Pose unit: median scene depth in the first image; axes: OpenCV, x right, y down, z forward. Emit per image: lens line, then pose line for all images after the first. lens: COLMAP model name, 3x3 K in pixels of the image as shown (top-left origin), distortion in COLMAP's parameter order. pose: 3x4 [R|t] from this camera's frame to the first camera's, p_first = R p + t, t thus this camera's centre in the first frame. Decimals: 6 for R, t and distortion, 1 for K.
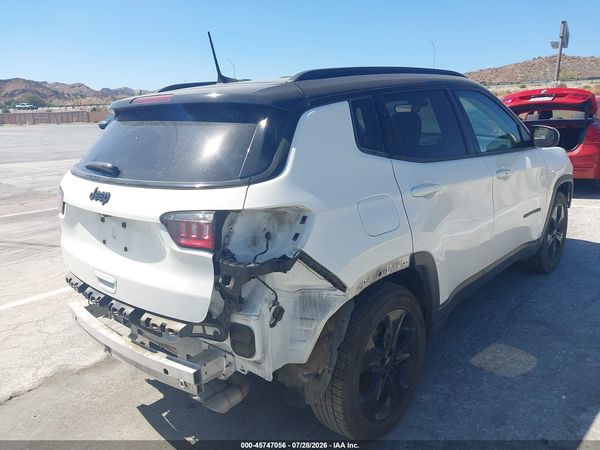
lens RADIAL K [[484.0, 0, 289.9], [0, 484.0, 222.1], [0, 0, 1]] dist [0.005050, -0.011898]
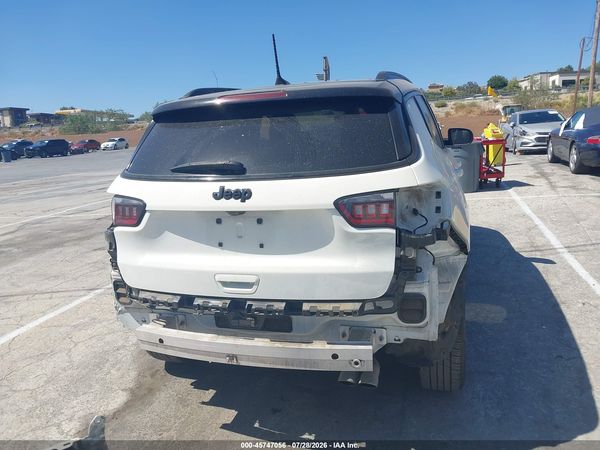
lens RADIAL K [[480.6, 0, 263.6], [0, 480.6, 226.2], [0, 0, 1]] dist [0.002618, -0.075165]
pose [[0.920919, -0.103854, 0.375663, -0.692888], [0.122457, 0.992135, -0.025917, 0.041825], [-0.370017, 0.069870, 0.926394, 0.093892]]
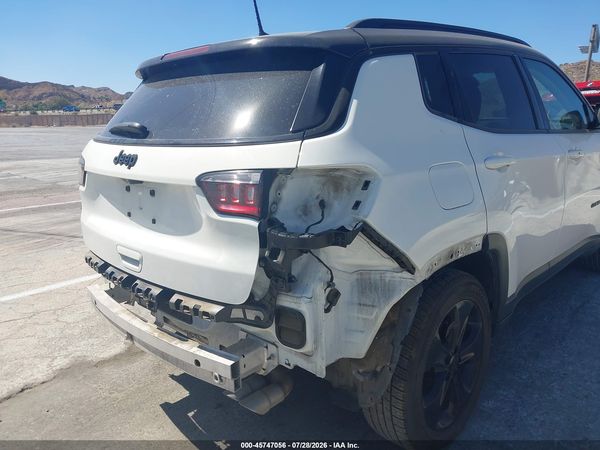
lens RADIAL K [[479.5, 0, 289.5], [0, 479.5, 223.4], [0, 0, 1]] dist [0.005895, -0.001023]
pose [[0.999095, 0.019551, -0.037765, -0.062431], [-0.019854, 0.999774, -0.007646, 0.061623], [0.037607, 0.008389, 0.999257, 0.149385]]
